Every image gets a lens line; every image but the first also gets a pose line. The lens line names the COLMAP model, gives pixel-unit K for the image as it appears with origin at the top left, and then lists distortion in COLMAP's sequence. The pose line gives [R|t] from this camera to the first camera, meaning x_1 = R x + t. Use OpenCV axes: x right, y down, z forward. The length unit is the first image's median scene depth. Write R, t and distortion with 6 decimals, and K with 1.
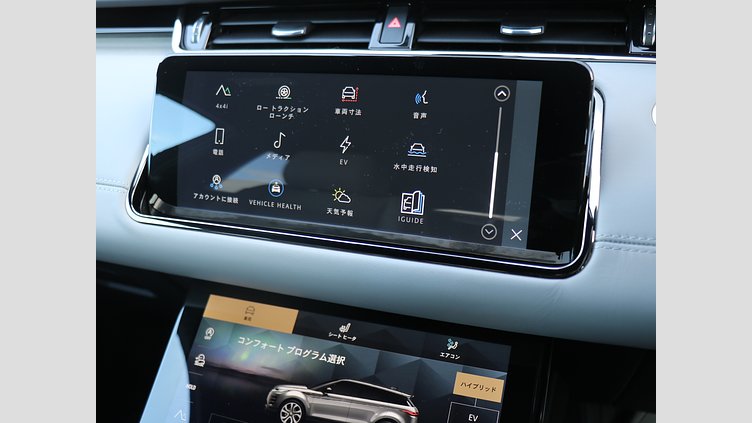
lens RADIAL K [[635.7, 0, 375.9], [0, 635.7, 212.5], [0, 0, 1]] dist [-0.021168, -0.019430]
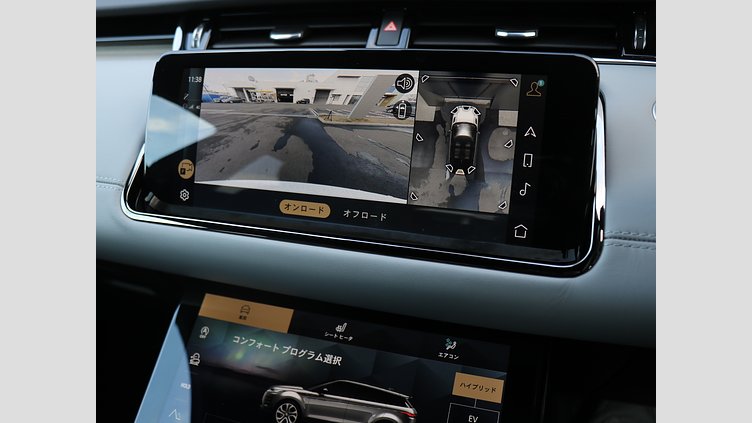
lens RADIAL K [[547.2, 0, 373.5], [0, 547.2, 212.7], [0, 0, 1]] dist [-0.081521, 0.001210]
pose [[0.999461, 0.005446, 0.032380, -0.027242], [-0.004886, 0.999838, -0.017340, 0.017628], [-0.032469, 0.017172, 0.999325, 0.149026]]
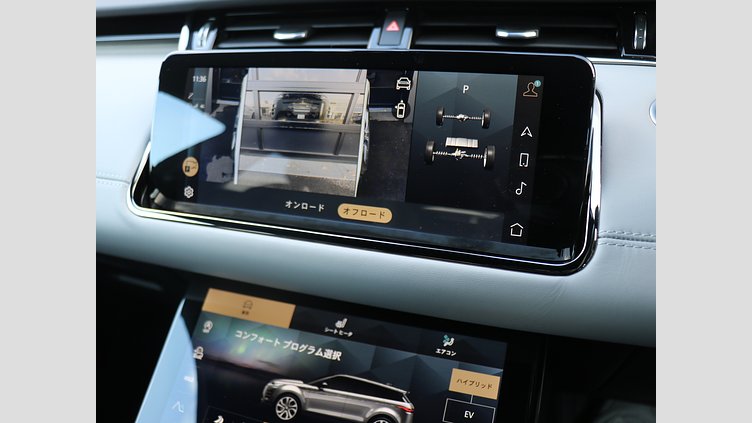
lens RADIAL K [[551.1, 0, 373.0], [0, 551.1, 211.7], [0, 0, 1]] dist [-0.078528, 0.001902]
pose [[0.999865, 0.011585, 0.011653, -0.010568], [-0.011419, 0.999835, -0.014132, 0.017006], [-0.011814, 0.013997, 0.999832, 0.128922]]
